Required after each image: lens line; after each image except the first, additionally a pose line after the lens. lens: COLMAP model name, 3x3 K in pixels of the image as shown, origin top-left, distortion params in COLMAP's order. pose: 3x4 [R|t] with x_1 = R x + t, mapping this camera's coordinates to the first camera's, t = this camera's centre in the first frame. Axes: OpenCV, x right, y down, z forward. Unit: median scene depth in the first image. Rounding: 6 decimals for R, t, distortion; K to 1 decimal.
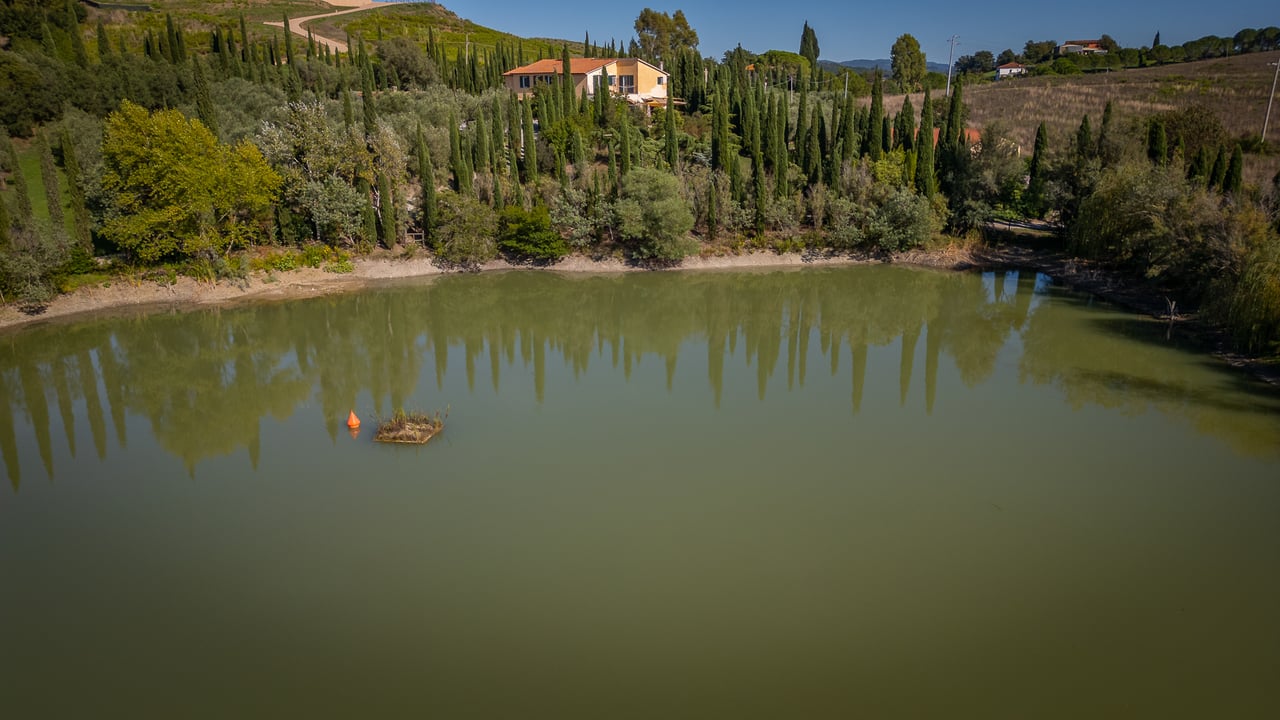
lens RADIAL K [[900.7, 0, 647.8], [0, 900.7, 357.7], [0, 0, 1]] dist [0.032079, -0.015489]
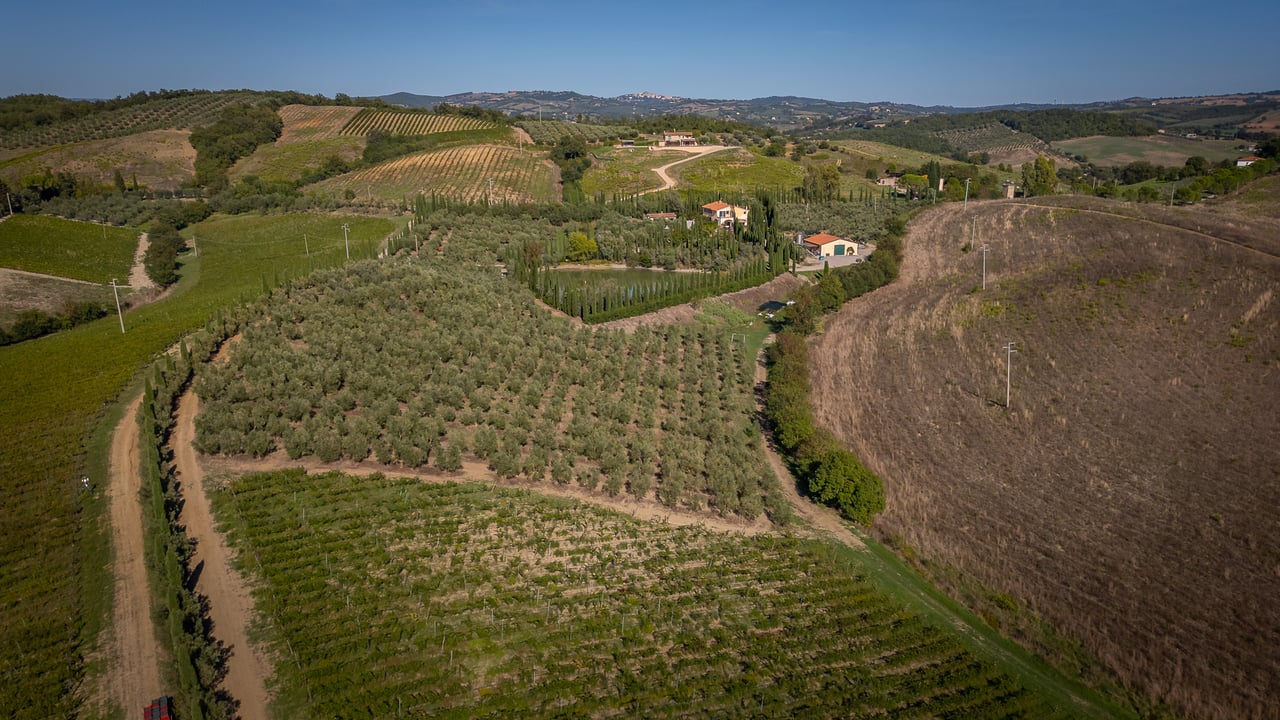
lens RADIAL K [[871.4, 0, 638.4], [0, 871.4, 362.5], [0, 0, 1]] dist [0.050108, -0.001283]
pose [[0.869286, 0.128218, -0.477392, 1.994856], [-0.138731, 0.990240, 0.013341, 0.315235], [0.474443, 0.054632, 0.878589, -2.844216]]
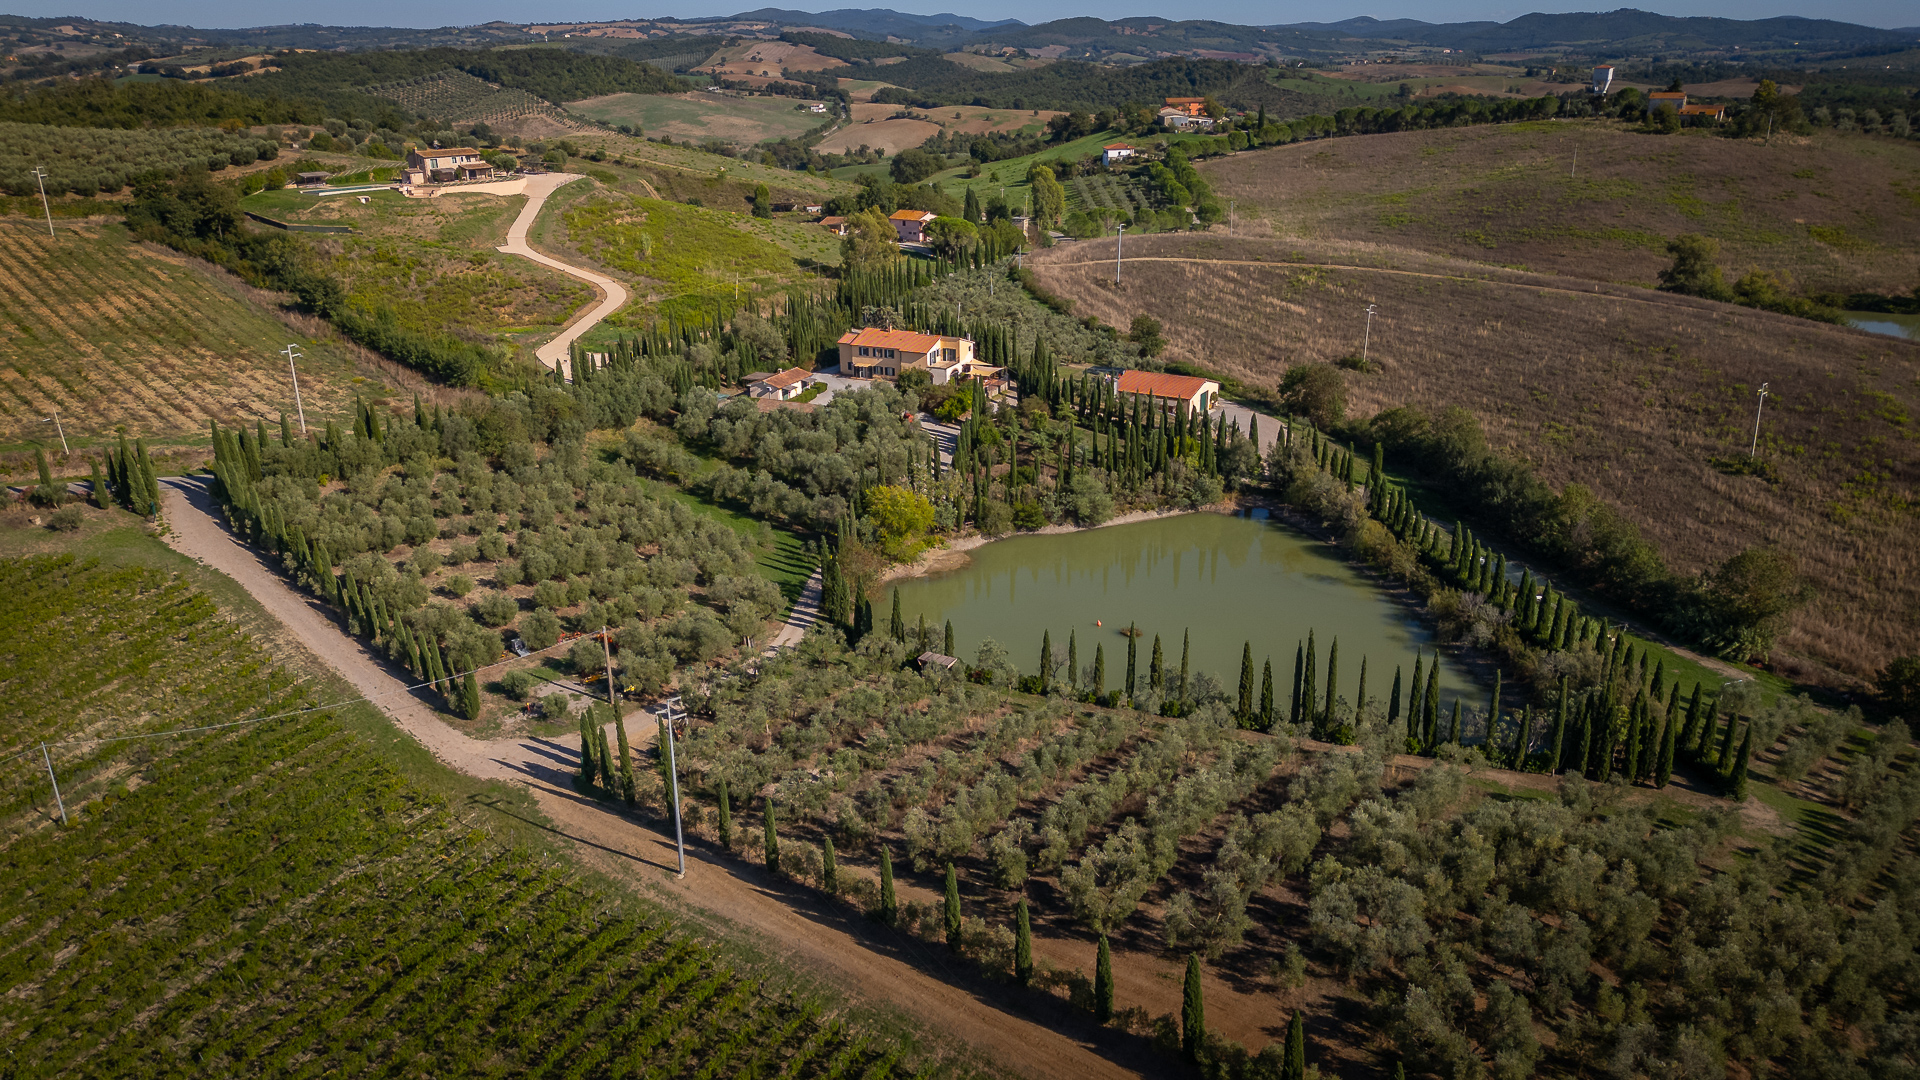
lens RADIAL K [[1351.0, 0, 961.0], [0, 1351.0, 548.0], [0, 0, 1]] dist [0.032079, -0.015489]
pose [[0.955943, -0.102880, 0.274933, -1.044939], [0.086041, 0.993639, 0.072653, -0.287788], [-0.280659, -0.045796, 0.958714, -1.673711]]
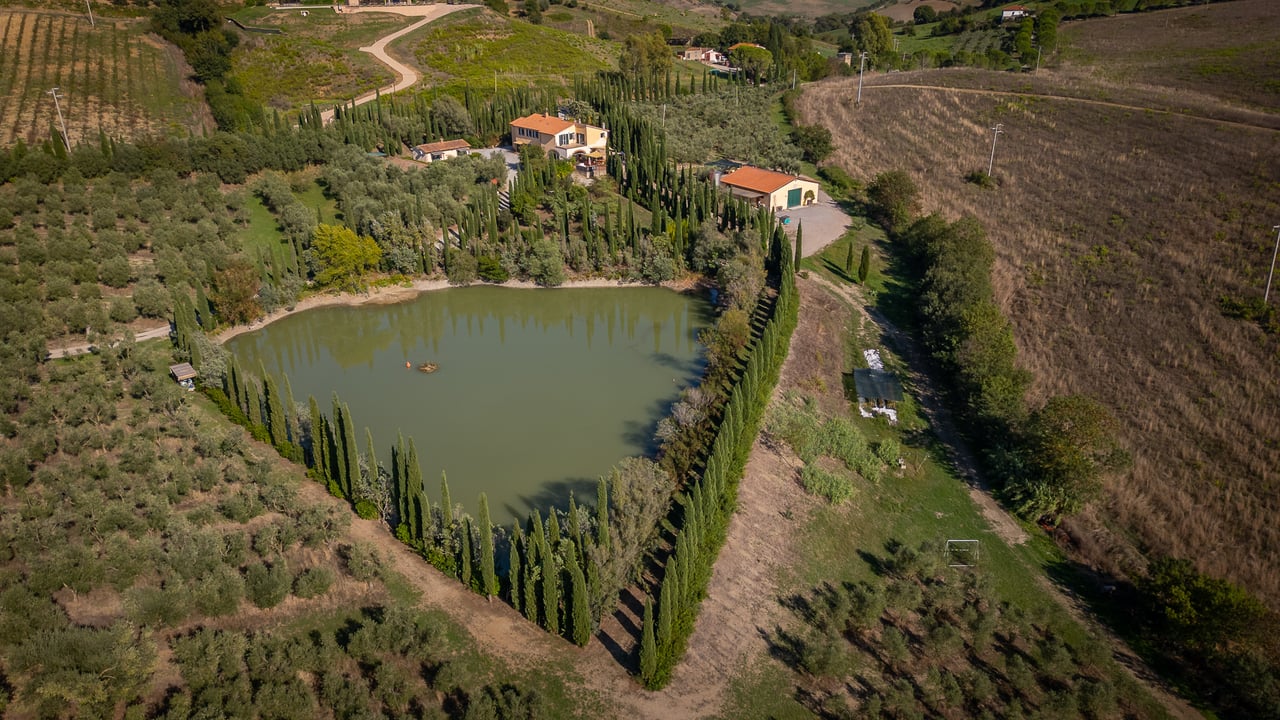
lens RADIAL K [[900.7, 0, 643.5], [0, 900.7, 354.7], [0, 0, 1]] dist [0.032079, -0.015489]
pose [[0.995943, 0.031953, -0.084120, 0.423781], [-0.021820, 0.992687, 0.118727, -0.198639], [0.087298, -0.116409, 0.989357, -1.148070]]
